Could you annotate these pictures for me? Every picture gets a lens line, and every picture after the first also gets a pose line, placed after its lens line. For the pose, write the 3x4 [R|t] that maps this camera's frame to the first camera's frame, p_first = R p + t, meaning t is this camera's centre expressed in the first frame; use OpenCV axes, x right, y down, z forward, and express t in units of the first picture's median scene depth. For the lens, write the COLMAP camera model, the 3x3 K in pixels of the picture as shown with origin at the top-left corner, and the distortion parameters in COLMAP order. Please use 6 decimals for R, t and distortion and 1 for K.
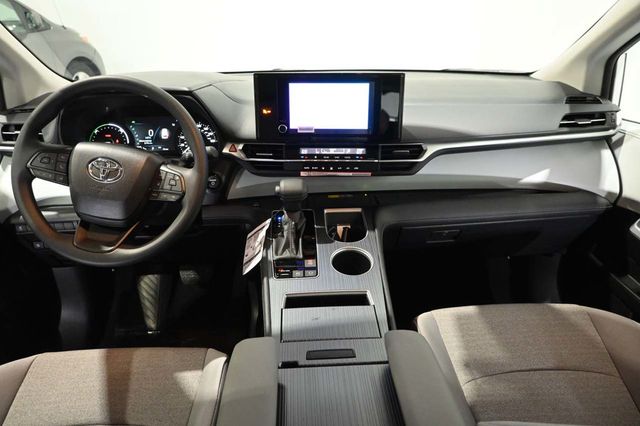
lens RADIAL K [[432.7, 0, 320.0], [0, 432.7, 213.0], [0, 0, 1]] dist [-0.003423, 0.002010]
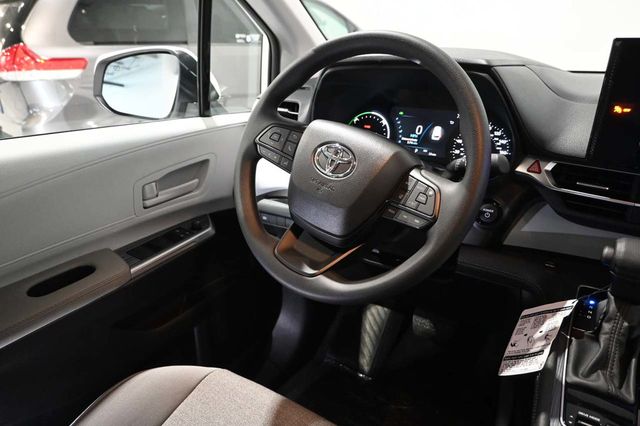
lens RADIAL K [[432.7, 0, 320.0], [0, 432.7, 213.0], [0, 0, 1]] dist [-0.003423, 0.002010]
pose [[0.798016, 0.219918, -0.561077, -0.092109], [-0.255087, 0.966784, 0.016130, -0.019831], [0.545987, 0.130251, 0.827607, 0.356742]]
